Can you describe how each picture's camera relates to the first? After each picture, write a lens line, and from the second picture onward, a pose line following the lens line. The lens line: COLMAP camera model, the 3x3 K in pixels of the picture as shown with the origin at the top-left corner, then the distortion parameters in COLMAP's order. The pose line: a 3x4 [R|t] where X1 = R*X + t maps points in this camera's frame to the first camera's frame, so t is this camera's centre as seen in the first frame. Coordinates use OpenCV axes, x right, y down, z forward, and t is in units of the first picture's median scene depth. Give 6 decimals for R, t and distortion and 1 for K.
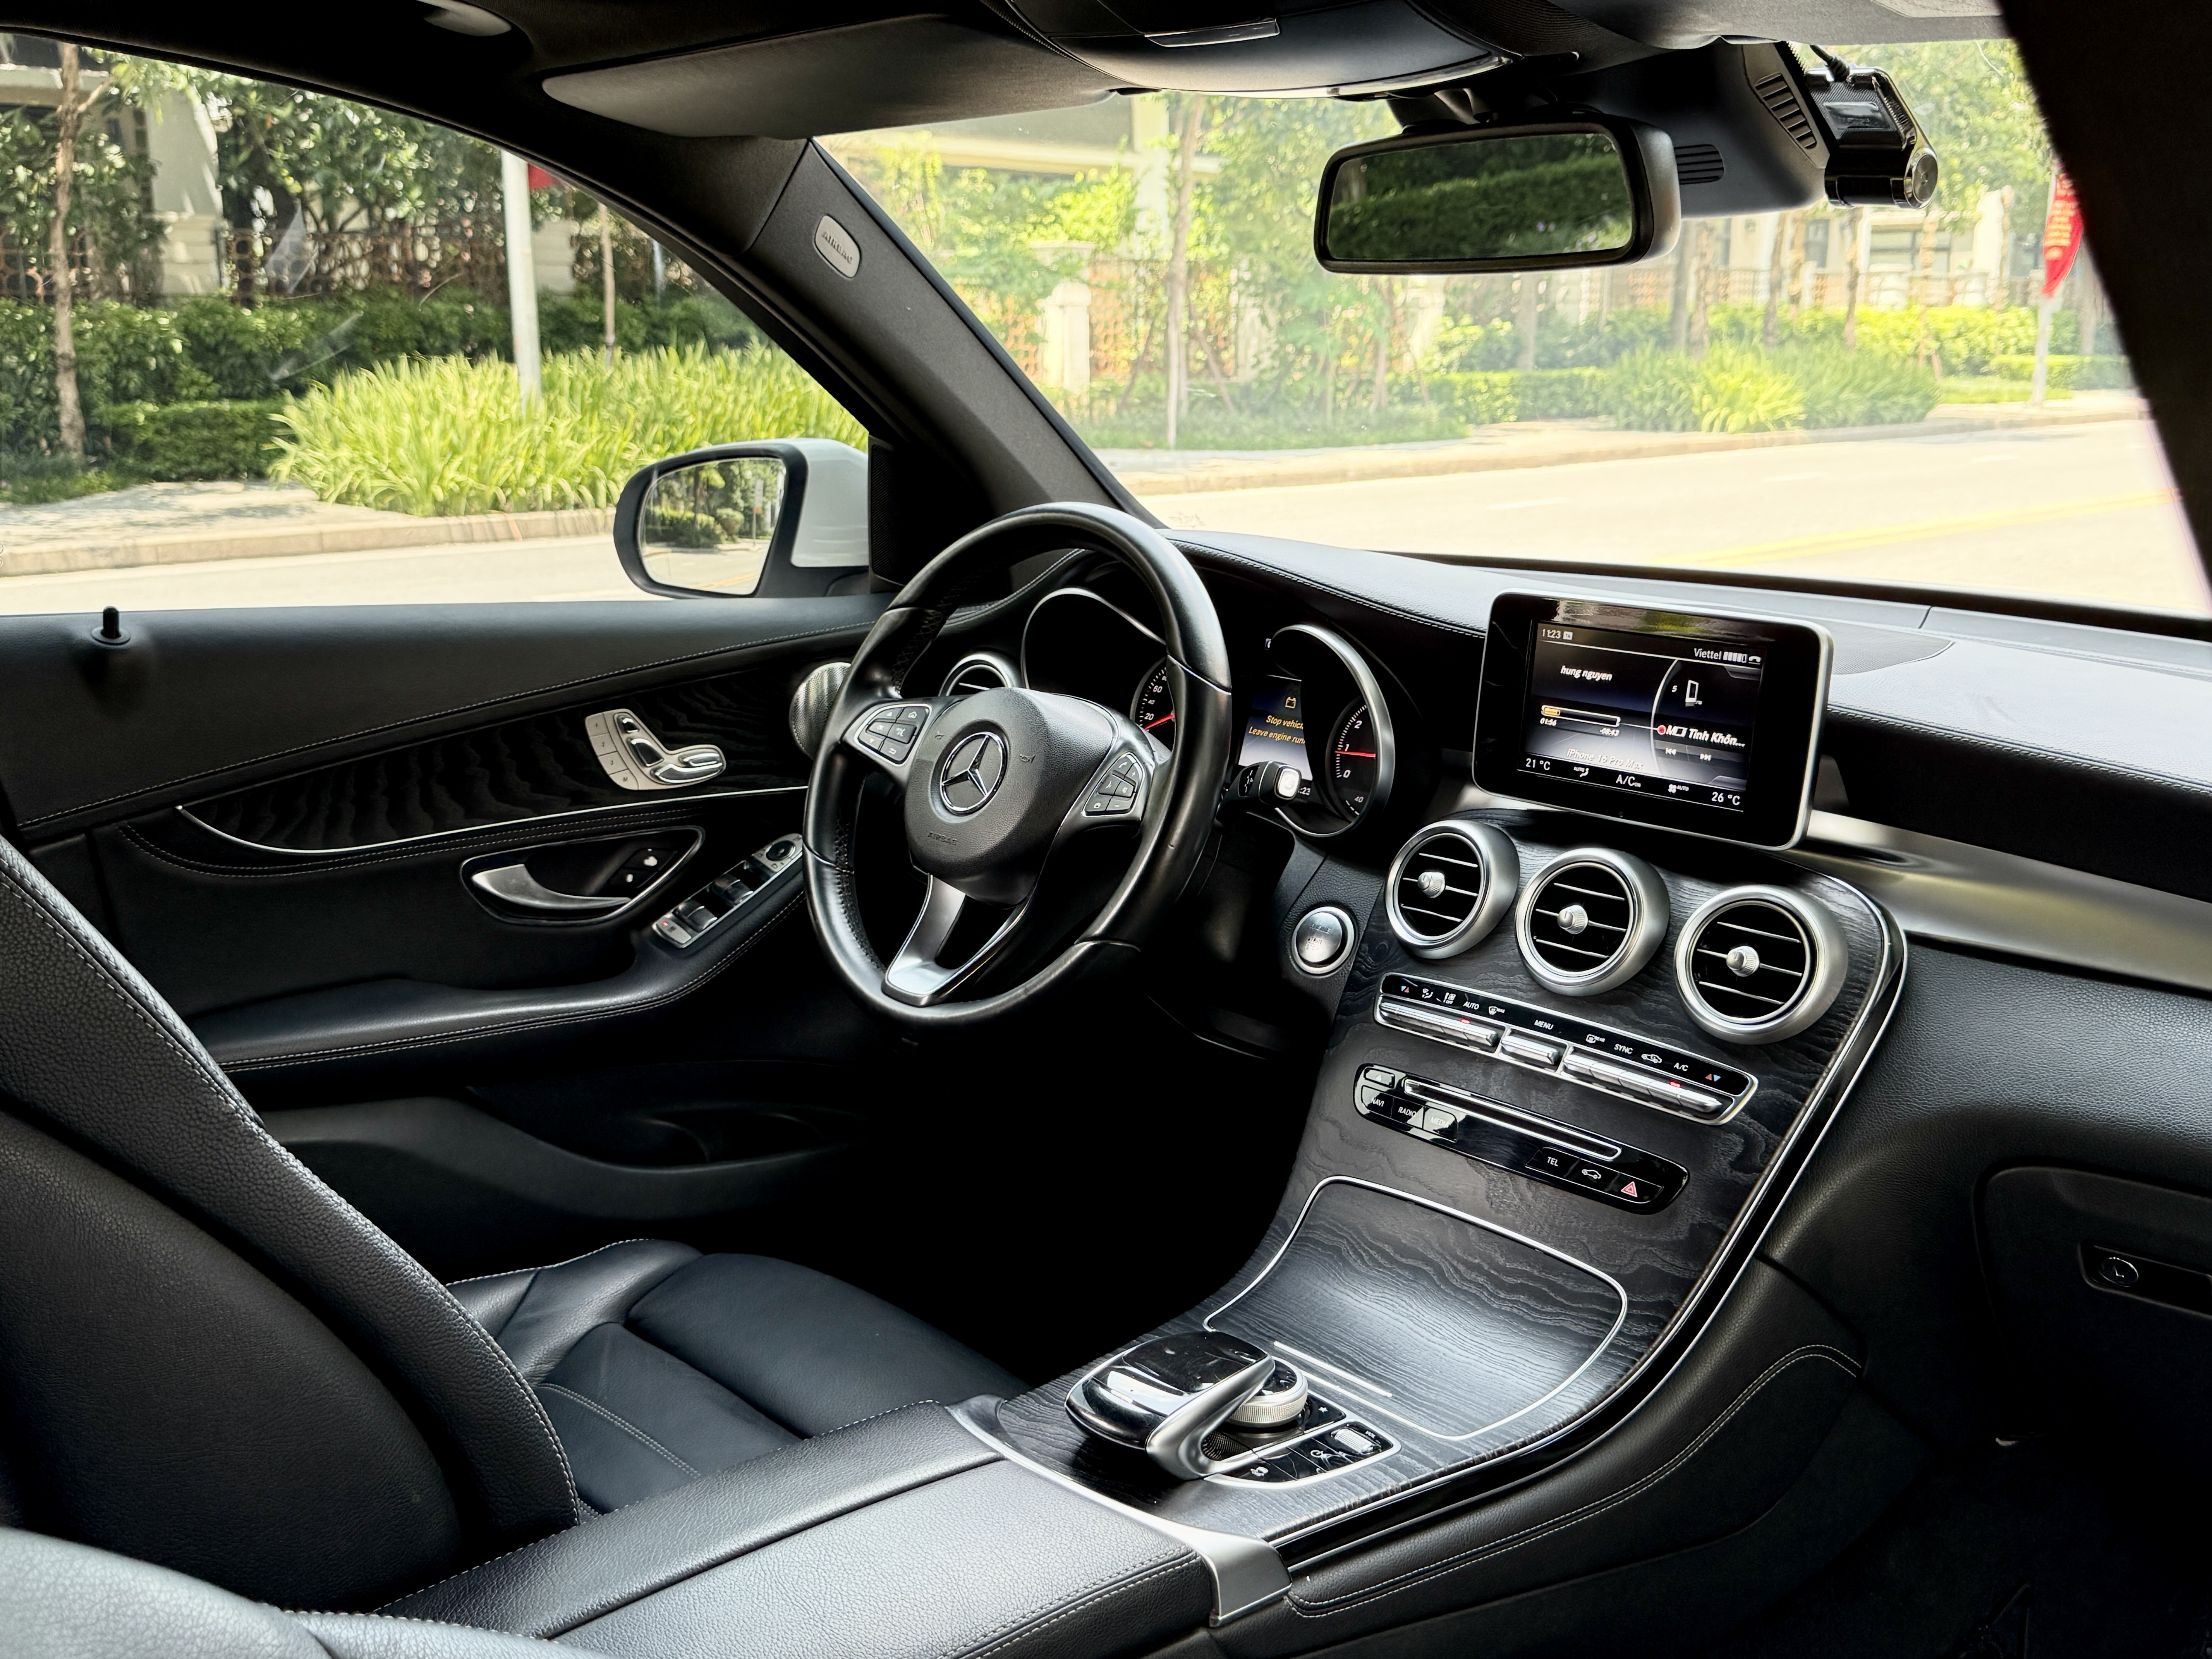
lens RADIAL K [[2171.3, 0, 1106.0], [0, 2171.3, 829.5], [0, 0, 1]] dist [0.008155, -0.005745]
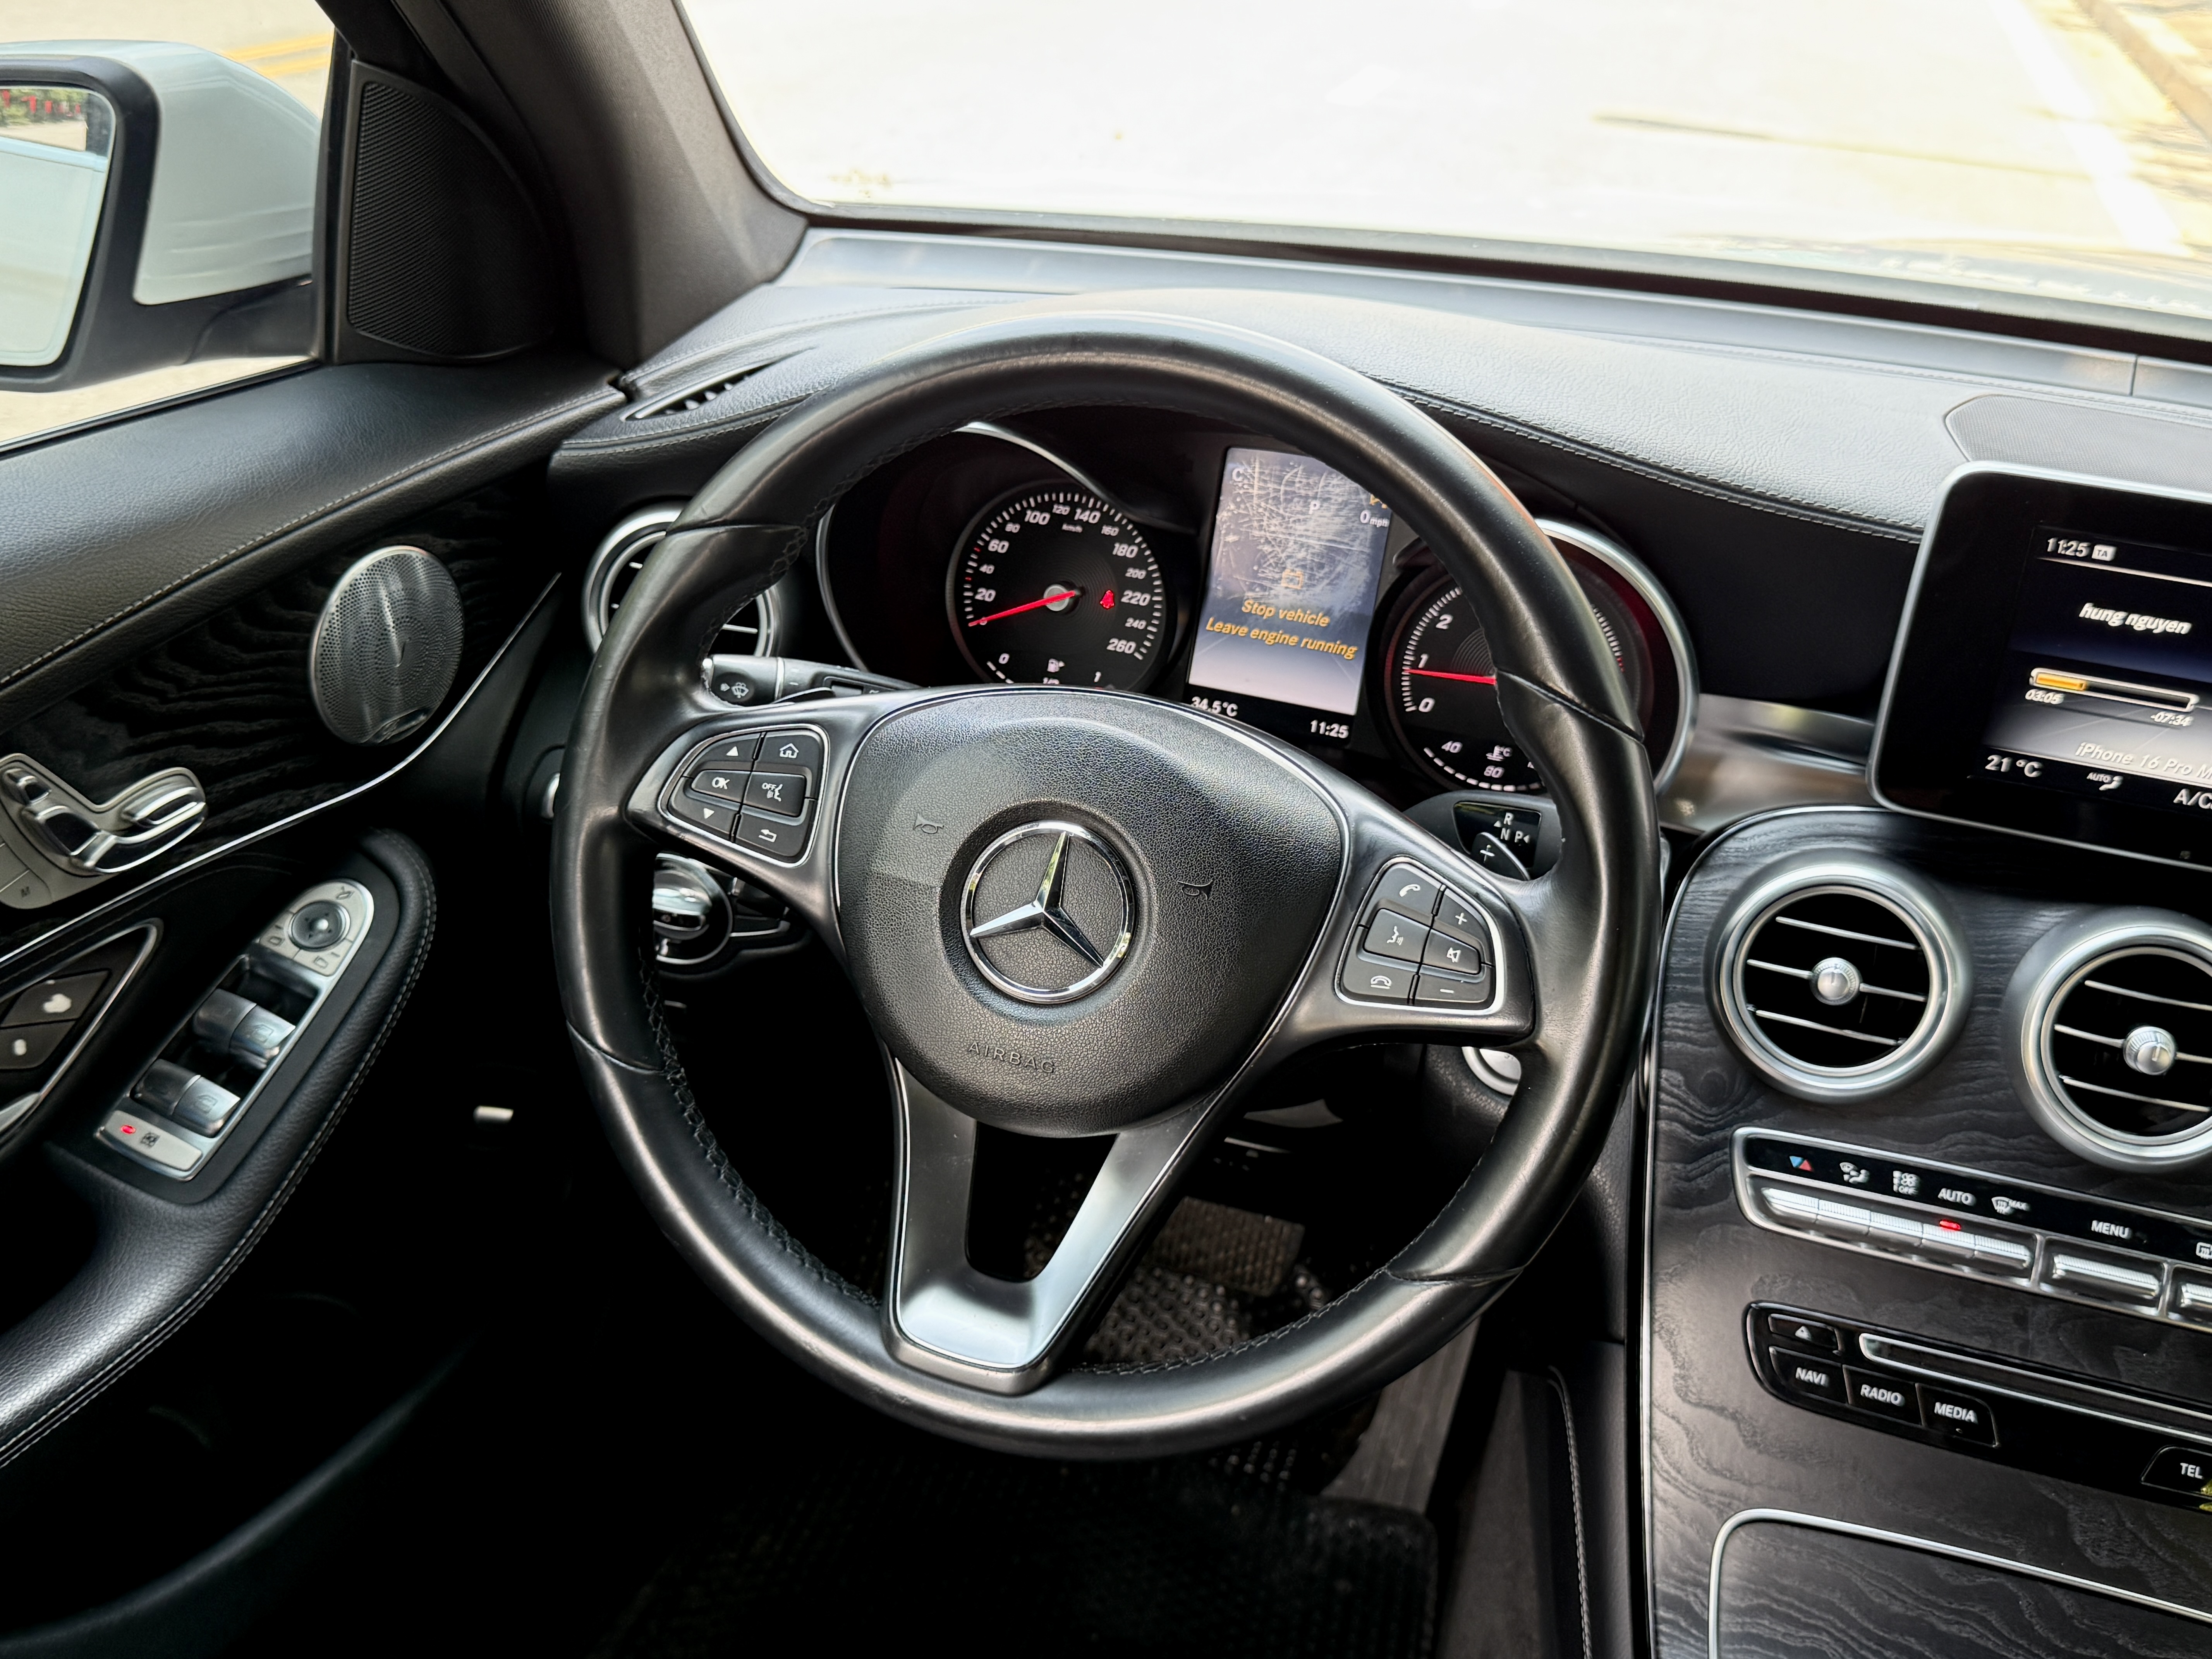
lens RADIAL K [[2189.9, 0, 1106.0], [0, 2189.9, 829.5], [0, 0, 1]] dist [0.163467, -0.227008]
pose [[0.873321, -0.177314, 0.453730, -0.282132], [0.051039, 0.959583, 0.276760, -0.187955], [-0.484465, -0.218542, 0.847073, 0.589094]]
